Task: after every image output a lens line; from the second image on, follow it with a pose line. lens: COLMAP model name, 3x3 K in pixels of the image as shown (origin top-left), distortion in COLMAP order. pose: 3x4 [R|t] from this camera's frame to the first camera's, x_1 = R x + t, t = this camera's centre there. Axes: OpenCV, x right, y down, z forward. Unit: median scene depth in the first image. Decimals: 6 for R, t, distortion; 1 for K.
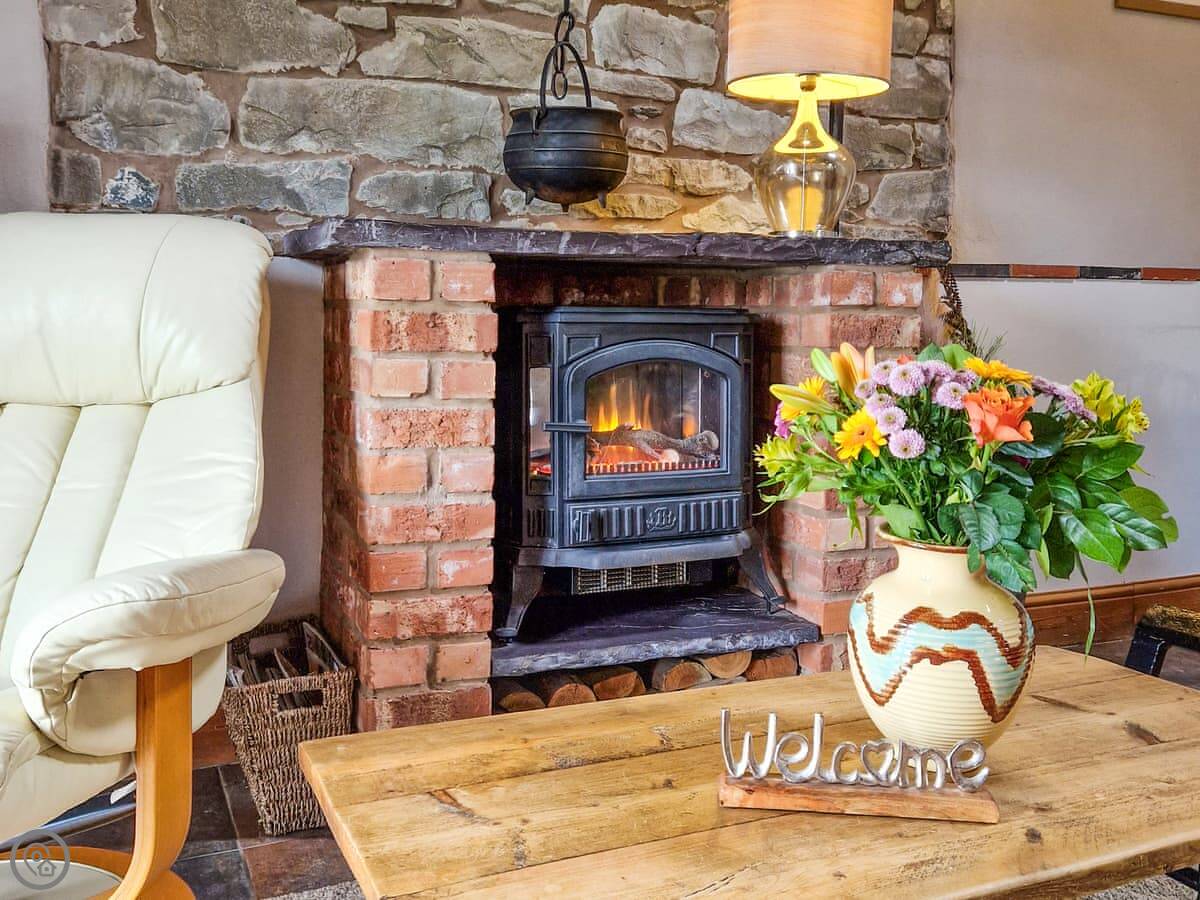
lens RADIAL K [[1204.4, 0, 579.4], [0, 1204.4, 406.7], [0, 0, 1]] dist [0.073330, 0.000000]
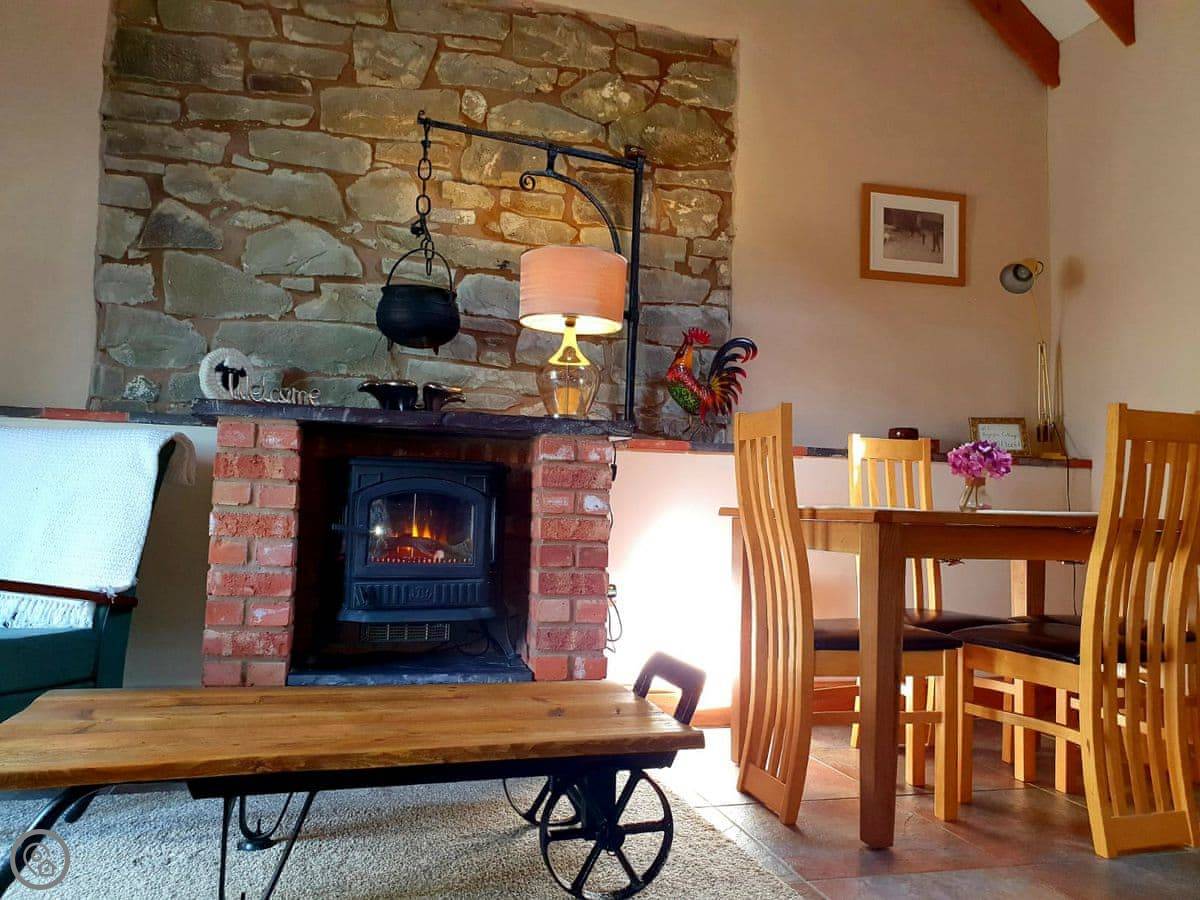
lens RADIAL K [[994.4, 0, 591.7], [0, 994.4, 466.3], [0, 0, 1]] dist [0.047805, -0.041121]
pose [[0.987345, 0.010591, -0.158235, 0.452528], [-0.031118, 0.991309, -0.127817, 0.080950], [0.155506, 0.131123, 0.979094, -0.218261]]
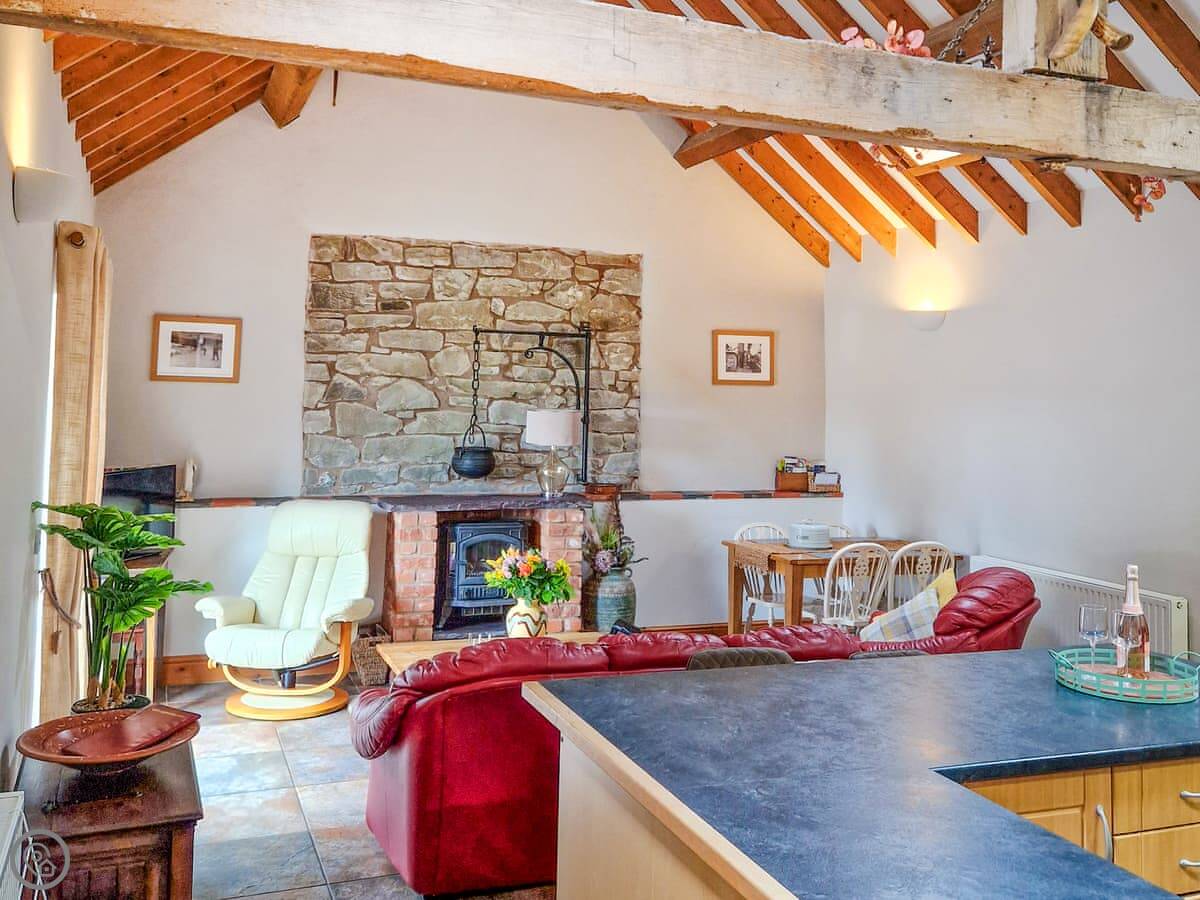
lens RADIAL K [[1204.4, 0, 611.3], [0, 1204.4, 337.5], [0, 0, 1]] dist [0.073330, 0.000000]
pose [[0.999391, 0.010564, -0.033250, 0.448192], [-0.014363, 0.993123, -0.116188, -0.189743], [0.031794, 0.116595, 0.992671, -2.056398]]
